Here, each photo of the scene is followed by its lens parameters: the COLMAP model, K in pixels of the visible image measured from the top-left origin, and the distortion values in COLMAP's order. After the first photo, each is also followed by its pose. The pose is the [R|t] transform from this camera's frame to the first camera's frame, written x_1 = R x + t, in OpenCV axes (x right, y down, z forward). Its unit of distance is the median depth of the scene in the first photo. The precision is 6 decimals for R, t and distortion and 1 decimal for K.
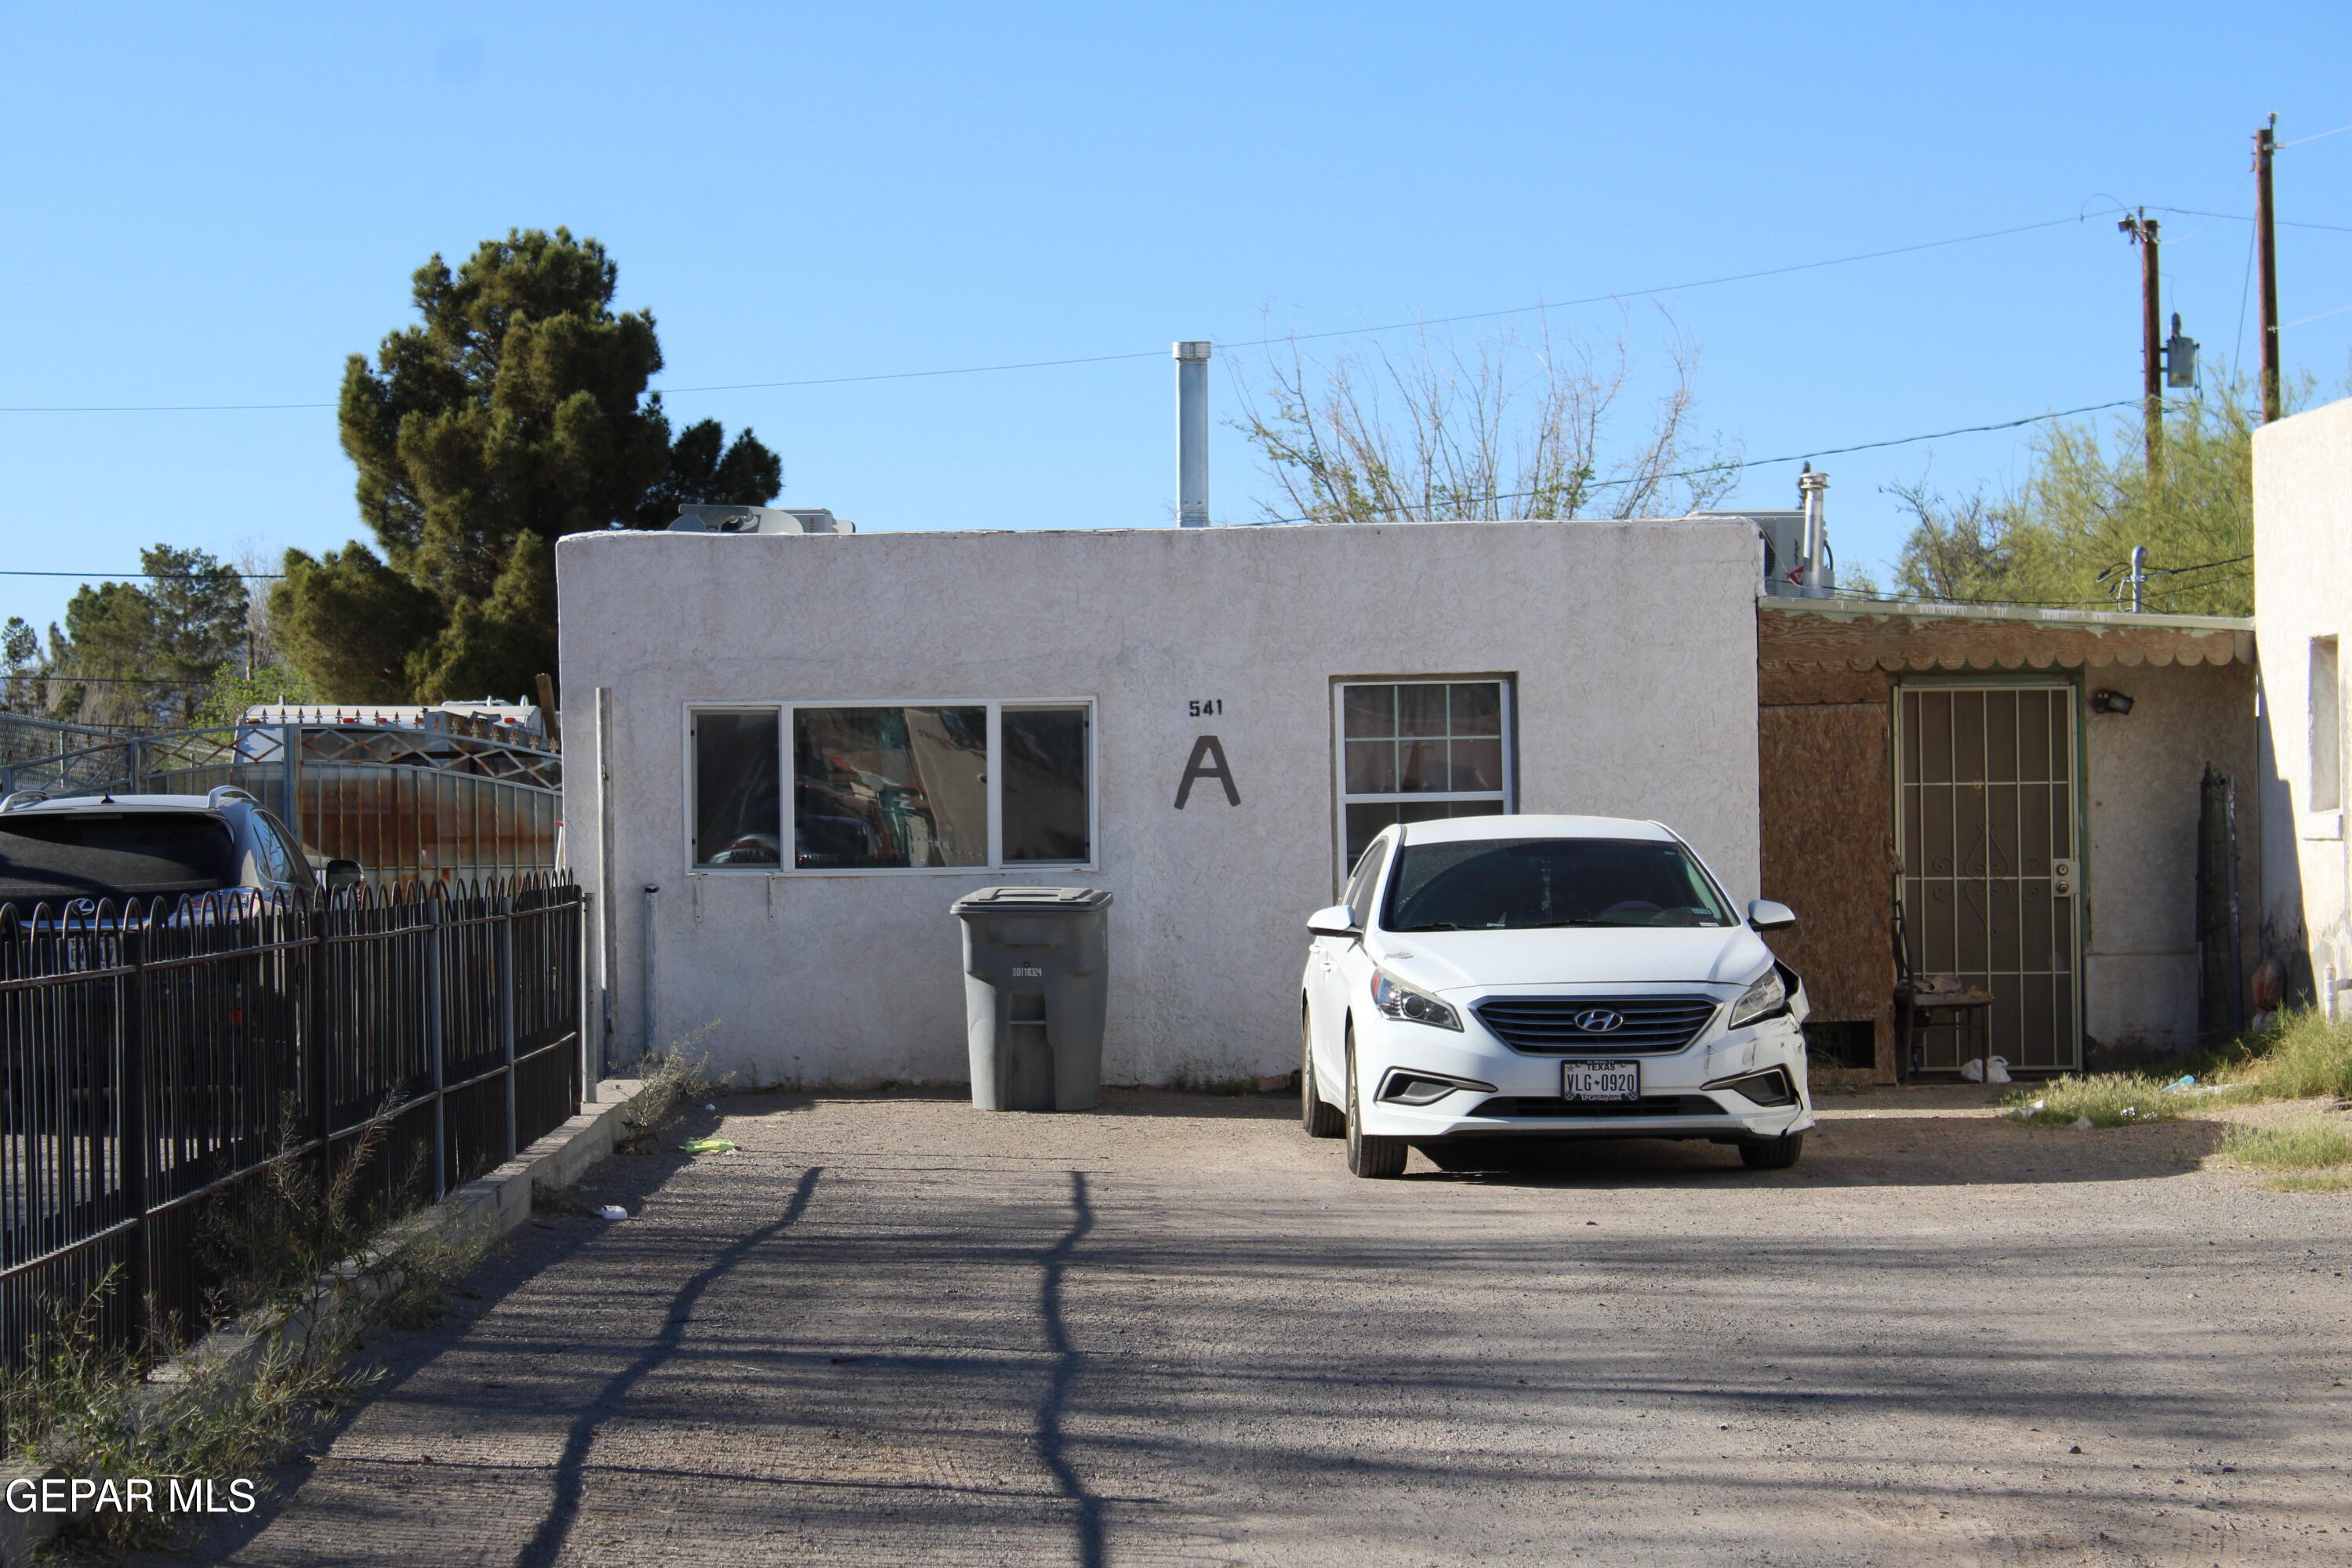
lens RADIAL K [[5705.0, 0, 1171.1], [0, 5705.0, 789.5], [0, 0, 1]] dist [0.054156, 0.000000]
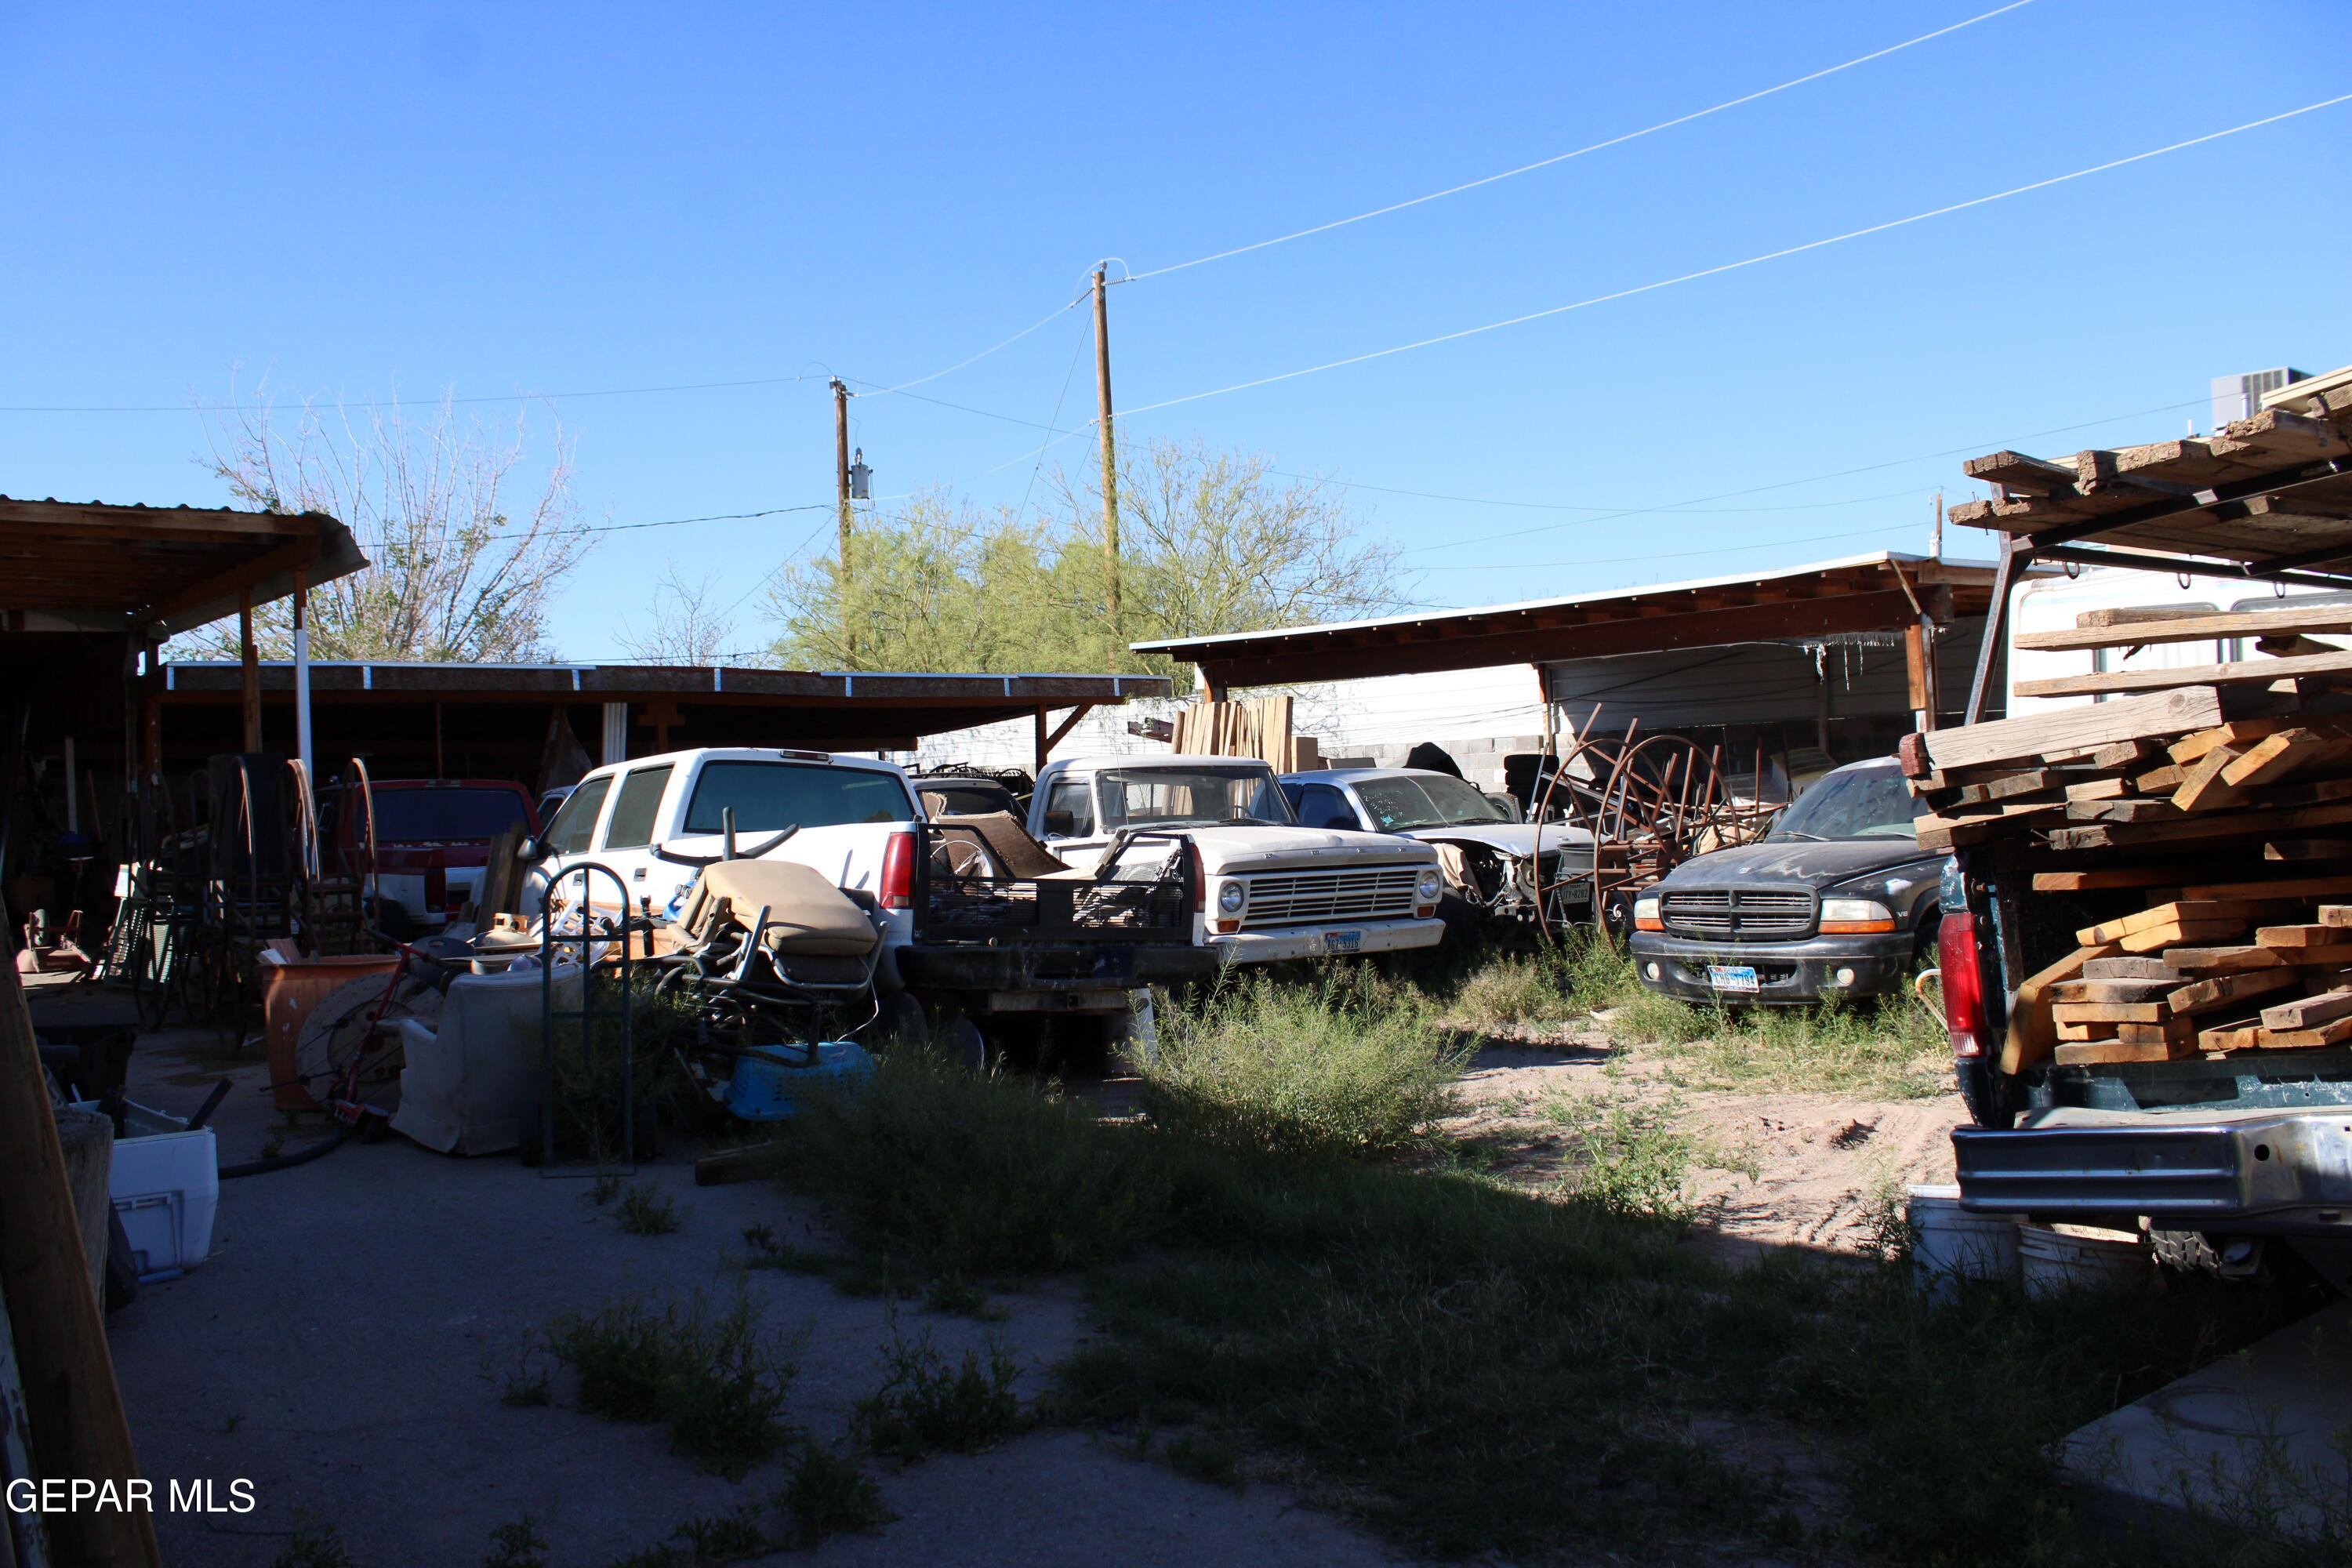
lens RADIAL K [[1956.0, 0, 1169.6], [0, 1956.0, 768.5], [0, 0, 1]] dist [-0.120632, 0.011600]
pose [[0.800579, -0.003172, 0.599218, -0.175945], [0.012561, 0.999855, -0.011488, 0.019878], [-0.599095, 0.016724, 0.800503, 1.525724]]
